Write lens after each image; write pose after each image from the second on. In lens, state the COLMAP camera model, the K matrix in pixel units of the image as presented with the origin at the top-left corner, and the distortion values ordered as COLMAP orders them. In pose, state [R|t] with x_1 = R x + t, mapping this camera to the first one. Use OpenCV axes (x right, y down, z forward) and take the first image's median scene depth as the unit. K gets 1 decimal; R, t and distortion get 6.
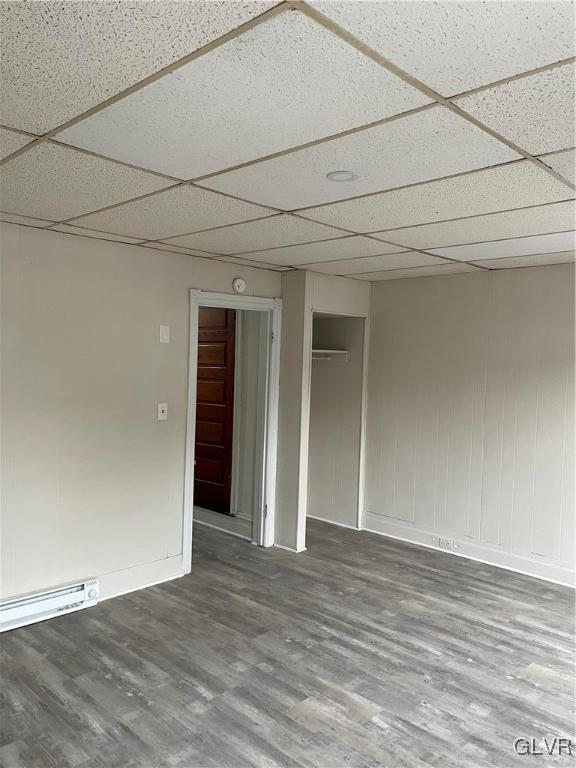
lens RADIAL K [[585.4, 0, 291.4], [0, 585.4, 383.8], [0, 0, 1]] dist [0.036543, -0.039934]
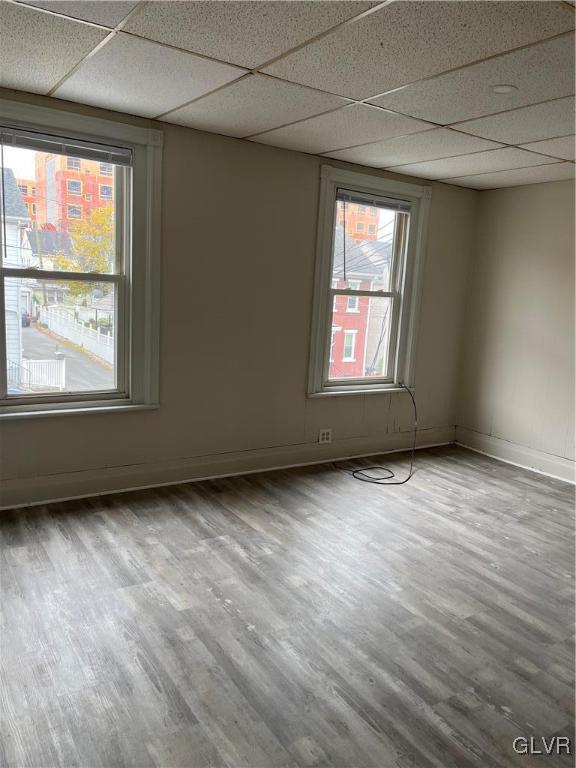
lens RADIAL K [[585.4, 0, 290.0], [0, 585.4, 379.1], [0, 0, 1]] dist [0.036543, -0.039934]
pose [[-0.973573, -0.119698, 0.194496, 0.149076], [-0.079972, 0.976405, 0.200596, -0.004755], [-0.213918, 0.179740, -0.960173, 1.729200]]
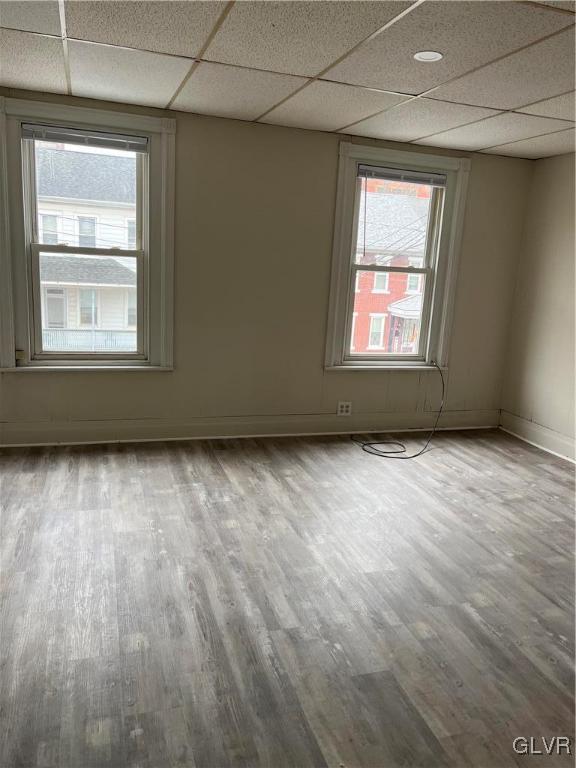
lens RADIAL K [[585.4, 0, 288.2], [0, 585.4, 384.1], [0, 0, 1]] dist [0.036543, -0.039934]
pose [[-0.882867, -0.174419, 0.436032, -0.211582], [-0.066759, 0.965655, 0.251103, -0.010138], [-0.464854, 0.192581, -0.864189, 1.688921]]
